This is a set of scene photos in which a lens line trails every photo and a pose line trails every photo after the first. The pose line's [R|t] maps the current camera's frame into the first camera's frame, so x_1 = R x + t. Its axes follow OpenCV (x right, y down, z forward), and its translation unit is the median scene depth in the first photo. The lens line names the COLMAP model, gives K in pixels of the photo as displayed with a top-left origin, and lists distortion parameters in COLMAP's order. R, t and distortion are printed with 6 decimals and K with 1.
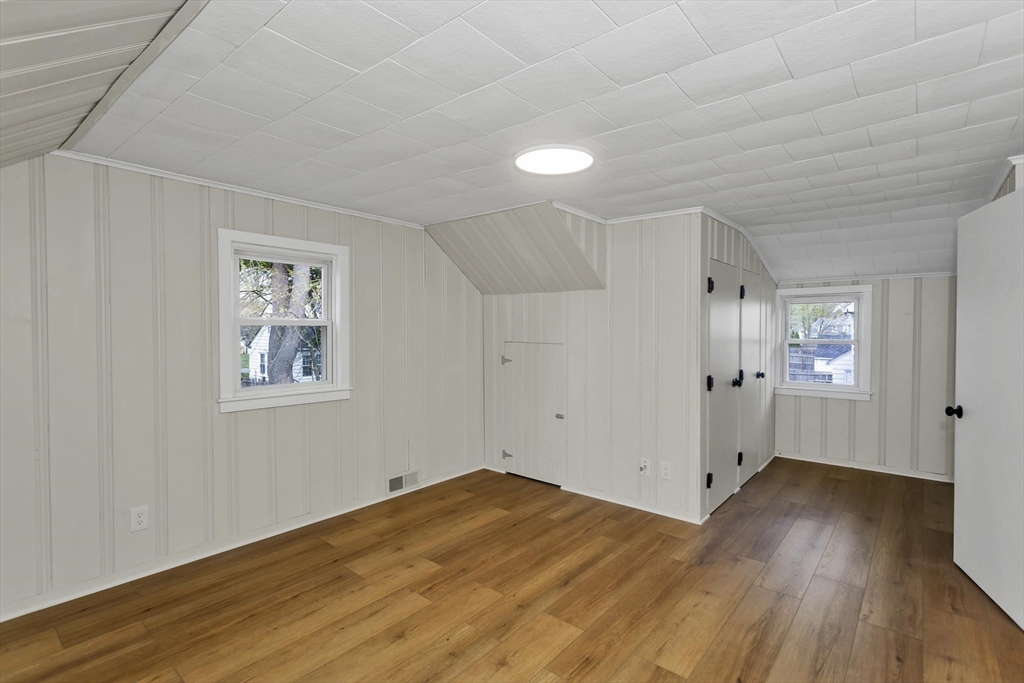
lens RADIAL K [[493.1, 0, 522.4], [0, 493.1, 328.5], [0, 0, 1]] dist [-0.001250, 0.000049]
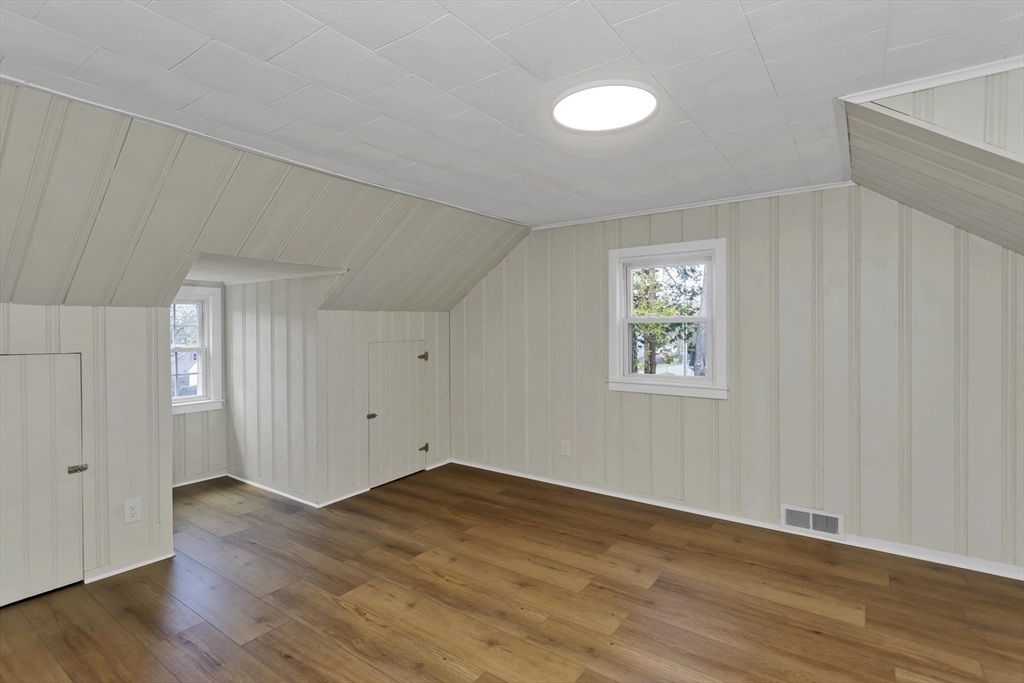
lens RADIAL K [[493.1, 0, 522.4], [0, 493.1, 328.5], [0, 0, 1]] dist [-0.001250, 0.000049]
pose [[0.068257, -0.000862, -0.997667, 0.722635], [0.007125, 0.999975, -0.000377, 0.005608], [0.997642, -0.007083, 0.068262, 0.710984]]
